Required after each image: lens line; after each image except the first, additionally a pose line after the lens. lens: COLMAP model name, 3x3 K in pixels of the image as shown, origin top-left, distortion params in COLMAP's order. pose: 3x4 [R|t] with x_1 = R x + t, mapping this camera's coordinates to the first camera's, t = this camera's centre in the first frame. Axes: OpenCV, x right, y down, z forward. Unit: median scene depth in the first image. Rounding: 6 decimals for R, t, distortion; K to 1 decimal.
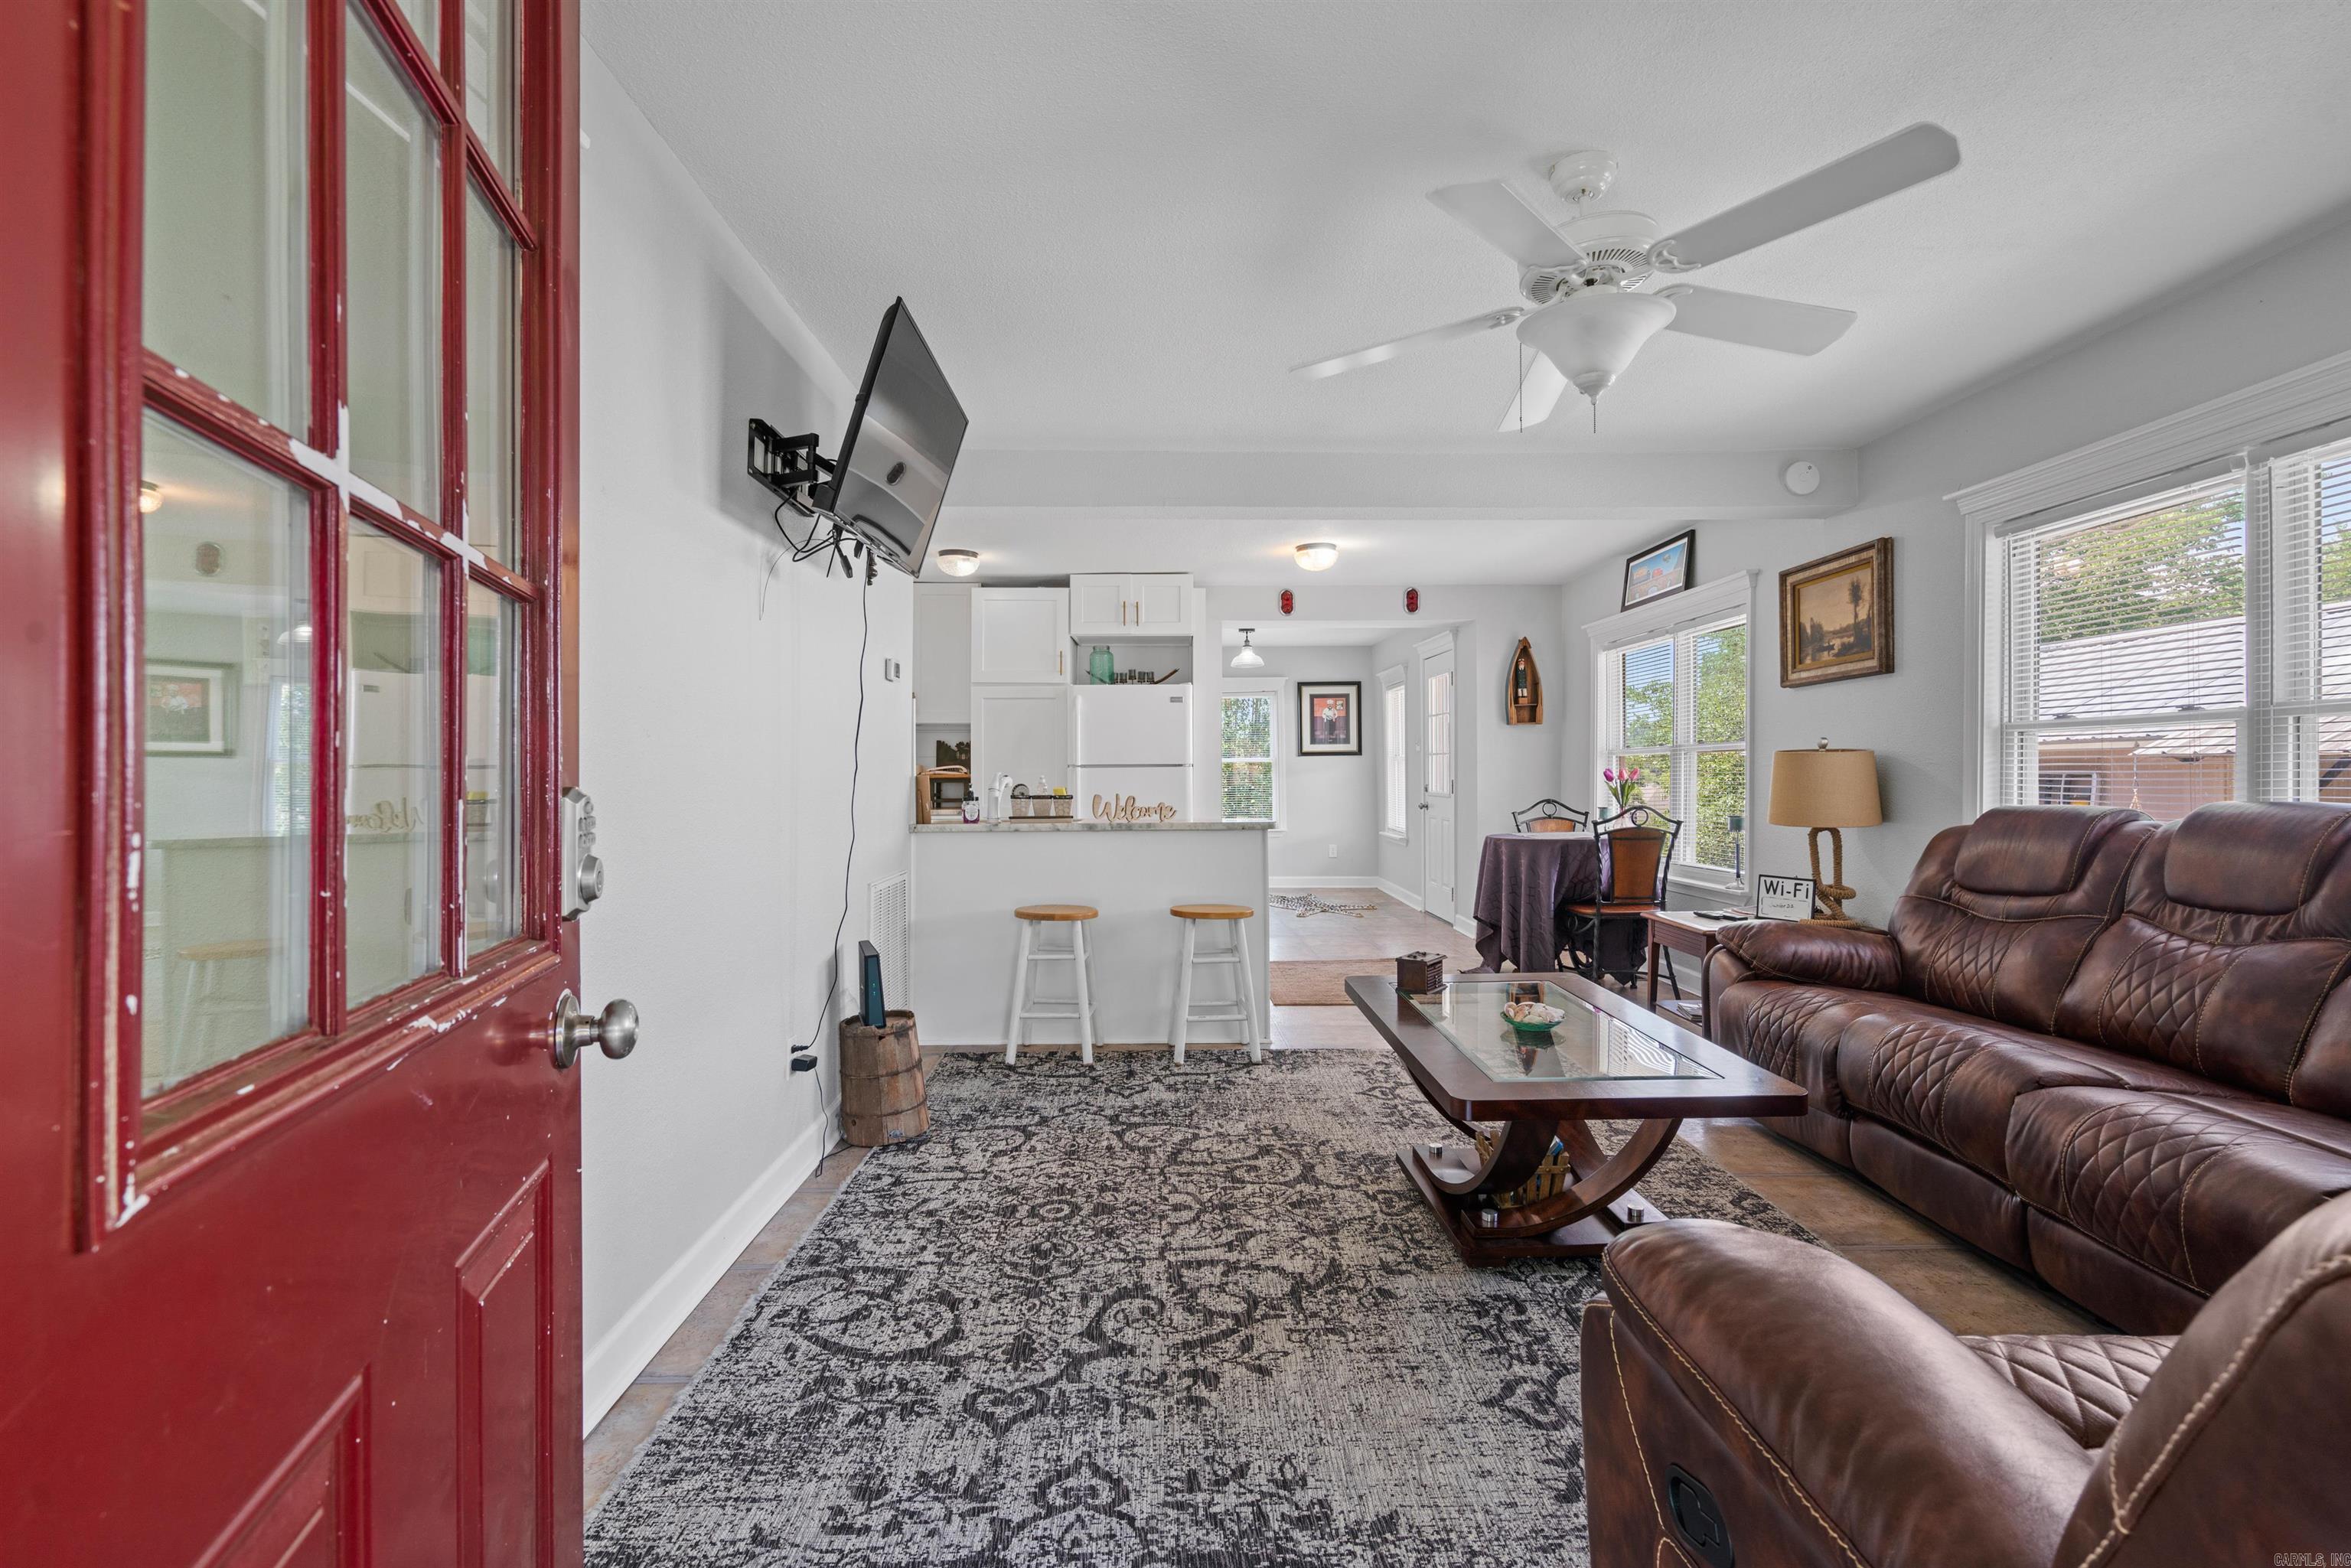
lens RADIAL K [[1074.7, 0, 1185.6], [0, 1074.7, 771.6], [0, 0, 1]] dist [-0.008997, 0.003400]
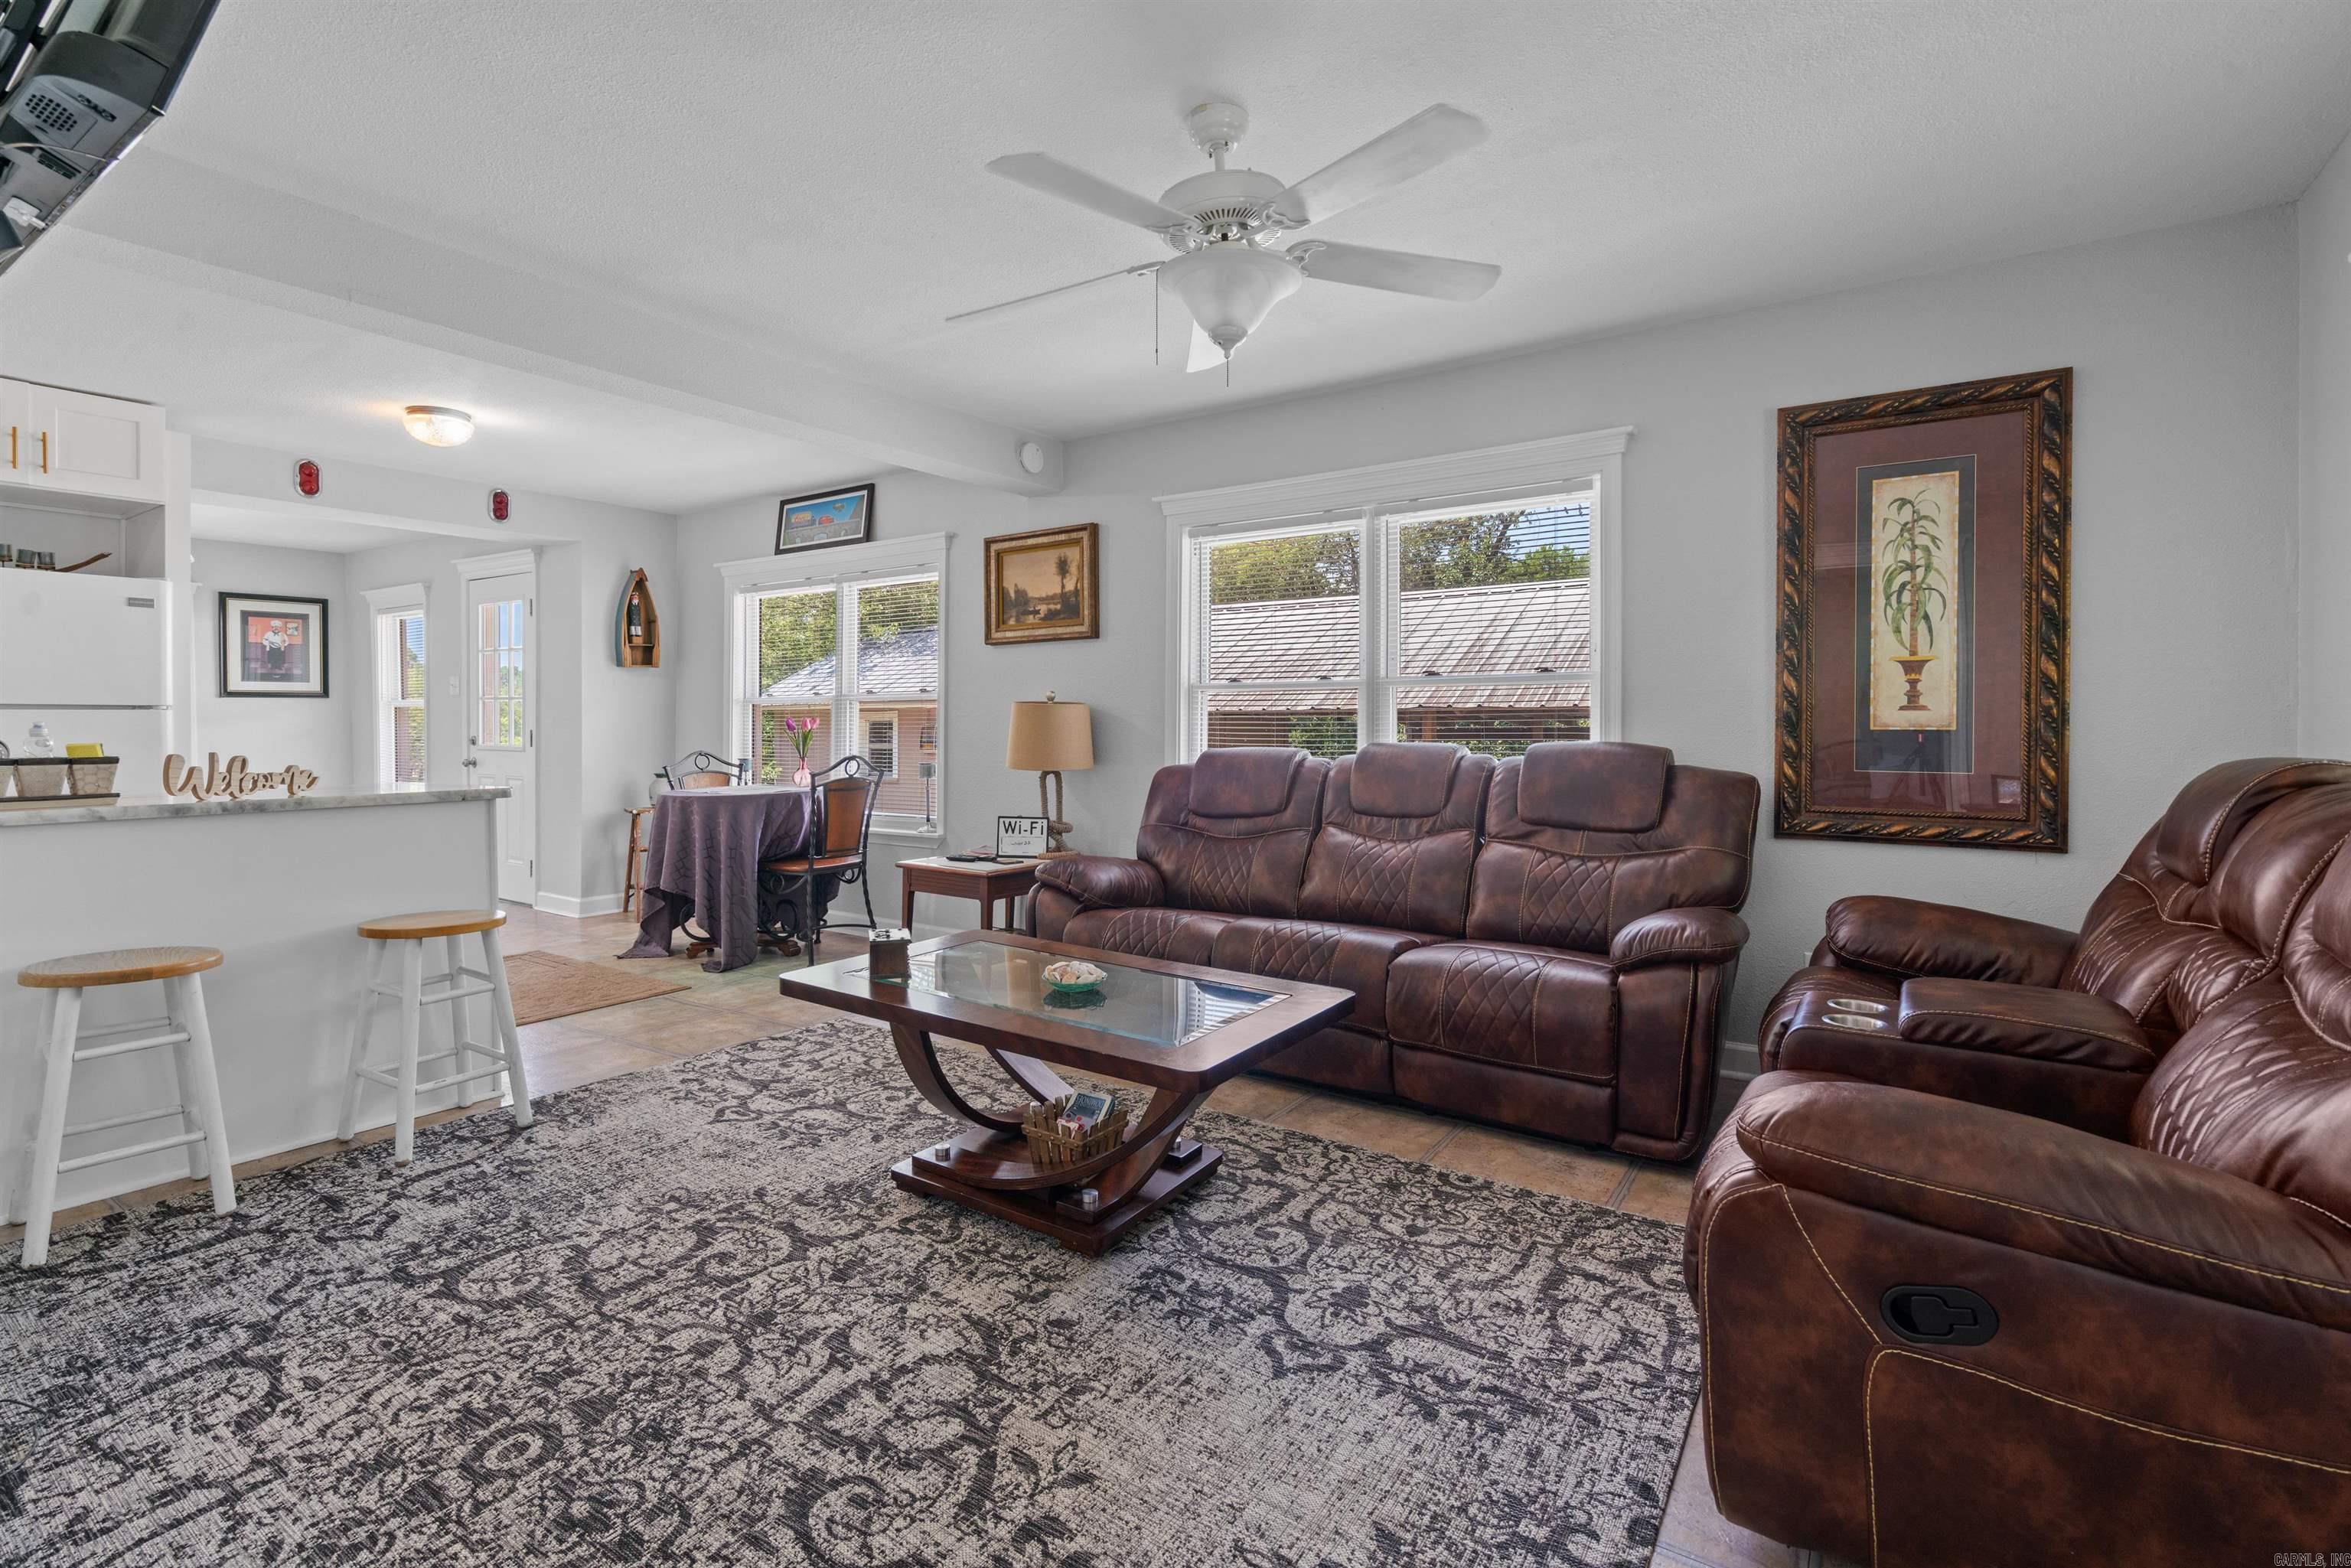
lens RADIAL K [[1074.7, 0, 1152.8], [0, 1074.7, 735.6], [0, 0, 1]] dist [-0.008997, 0.003400]
pose [[0.591815, -0.005963, 0.806052, -0.300569], [-0.004441, 0.999933, 0.010658, 0.002599], [-0.806062, -0.009887, 0.591749, 0.283075]]
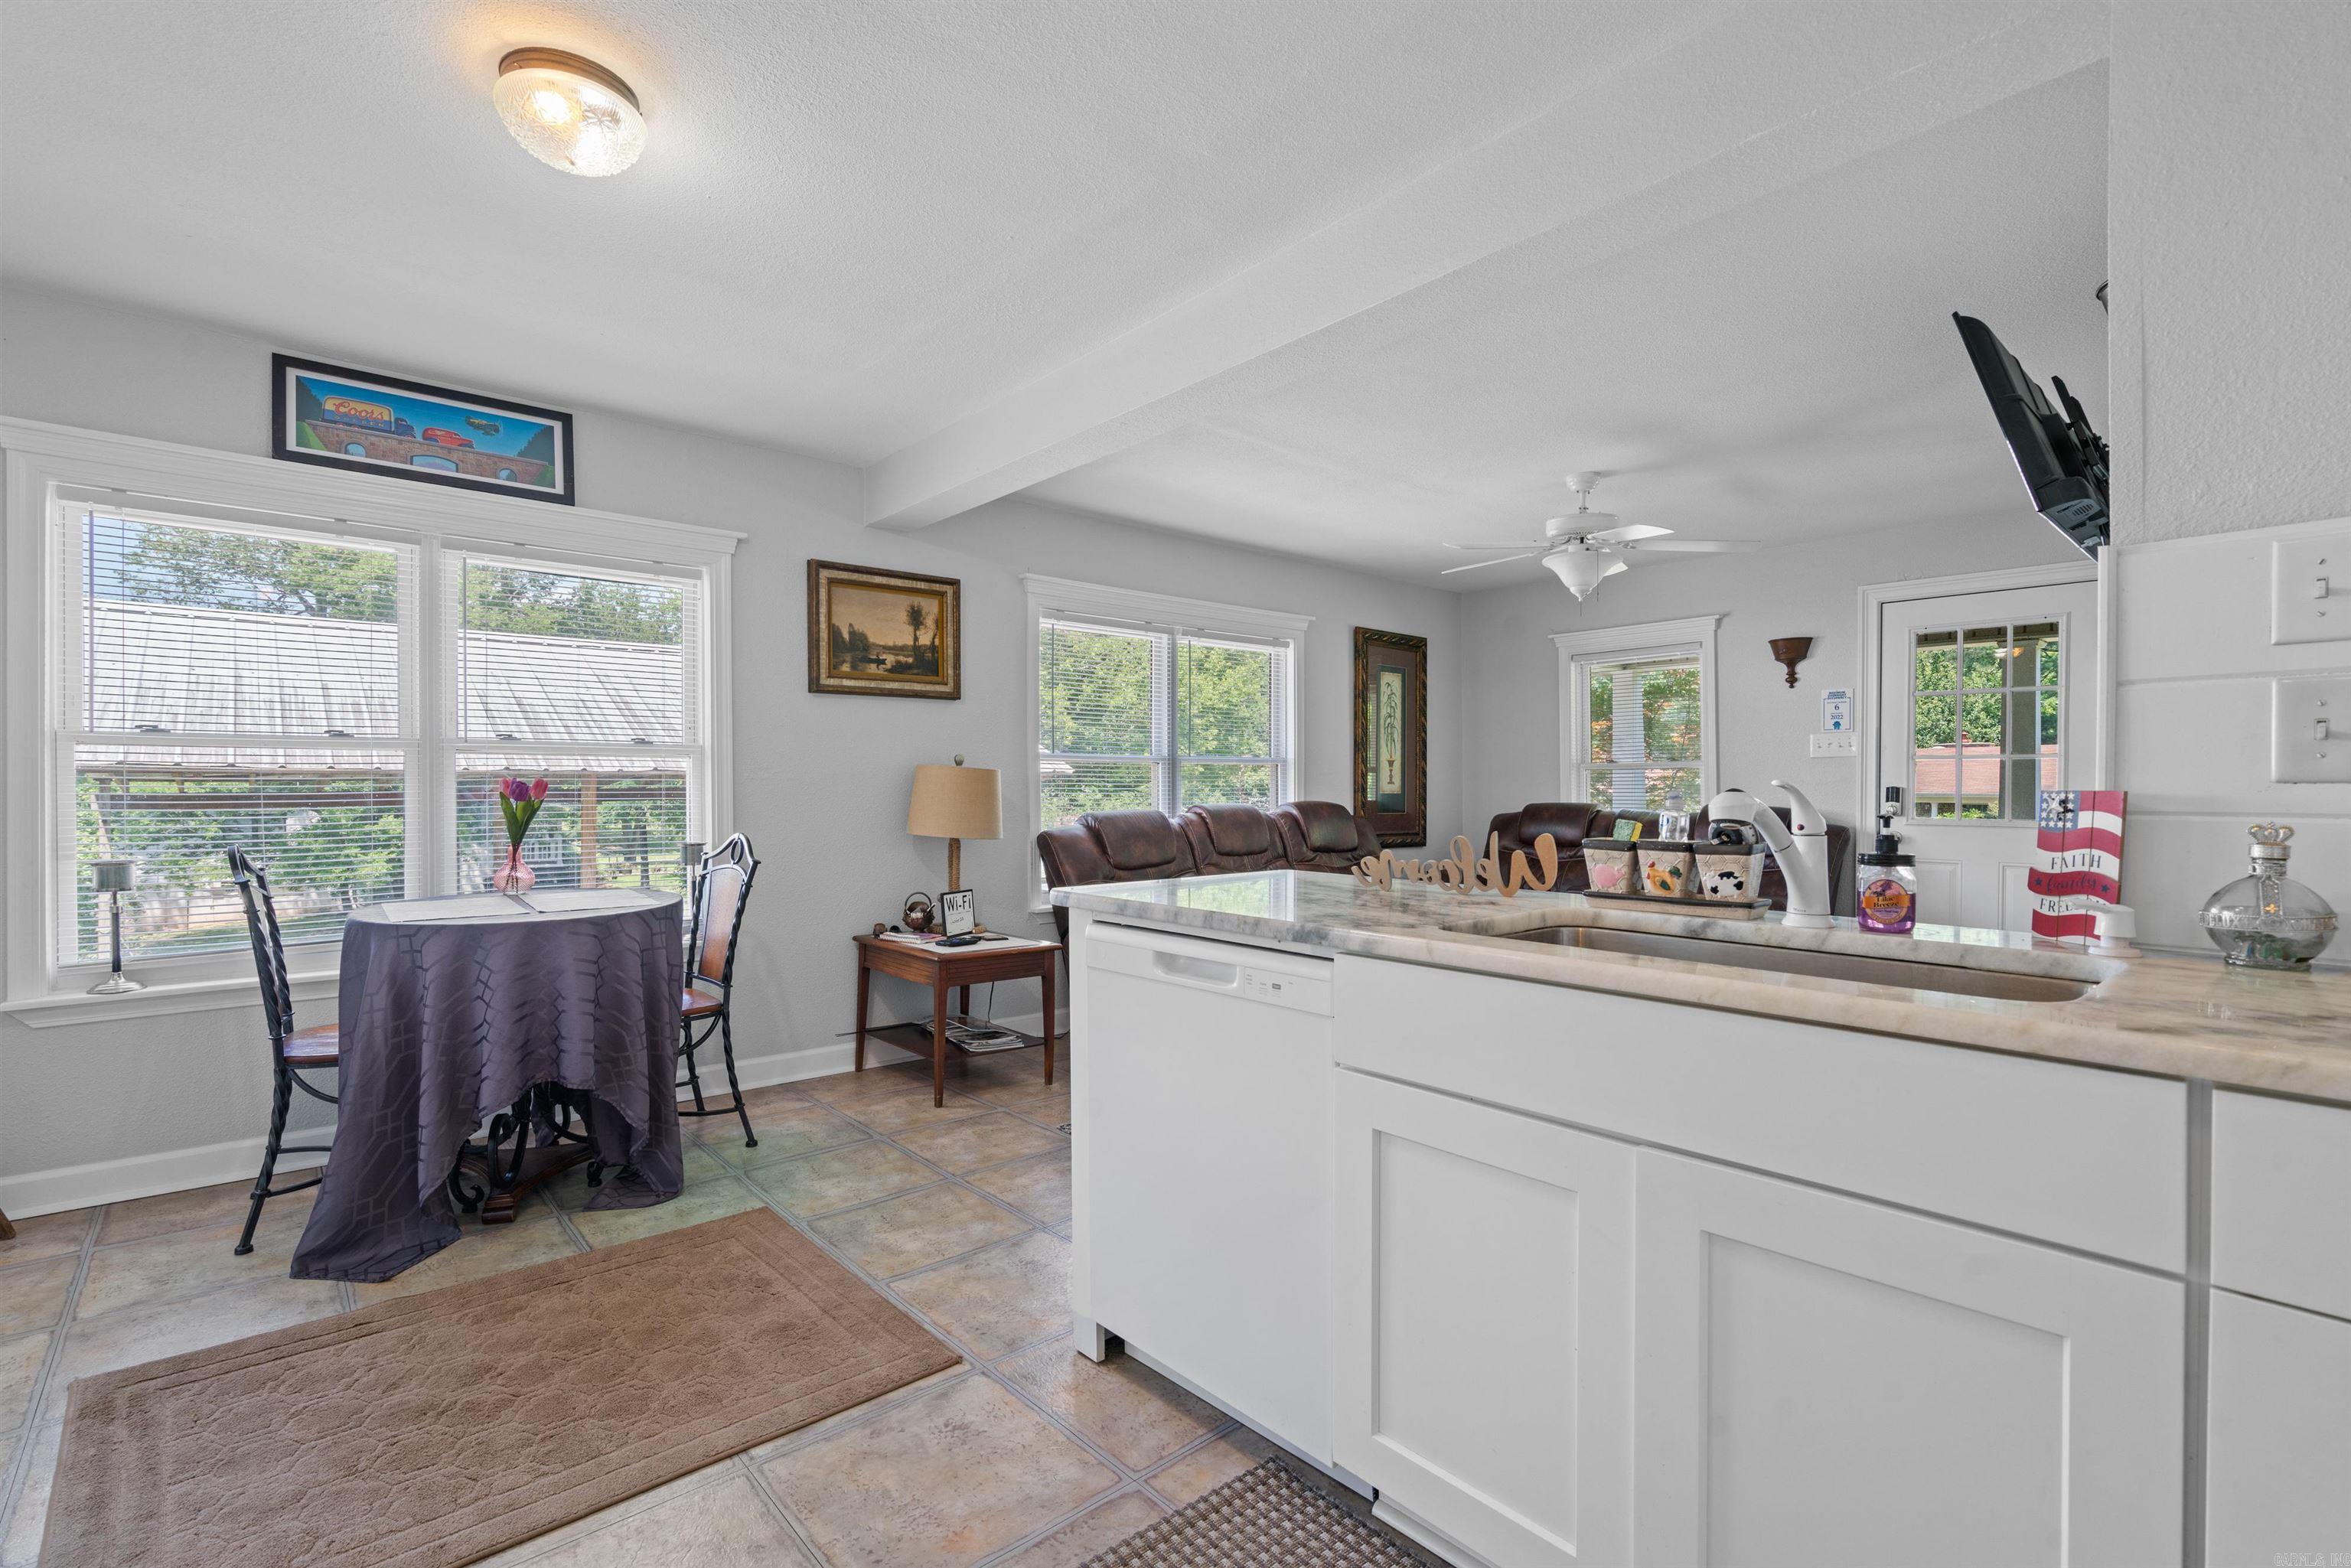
lens RADIAL K [[1074.7, 0, 1153.4], [0, 1074.7, 795.1], [0, 0, 1]] dist [-0.008997, 0.003400]
pose [[-0.628172, -0.003865, 0.778065, -0.409625], [-0.004702, 0.999988, 0.001171, 0.006572], [-0.778060, -0.002923, -0.628183, 1.776032]]
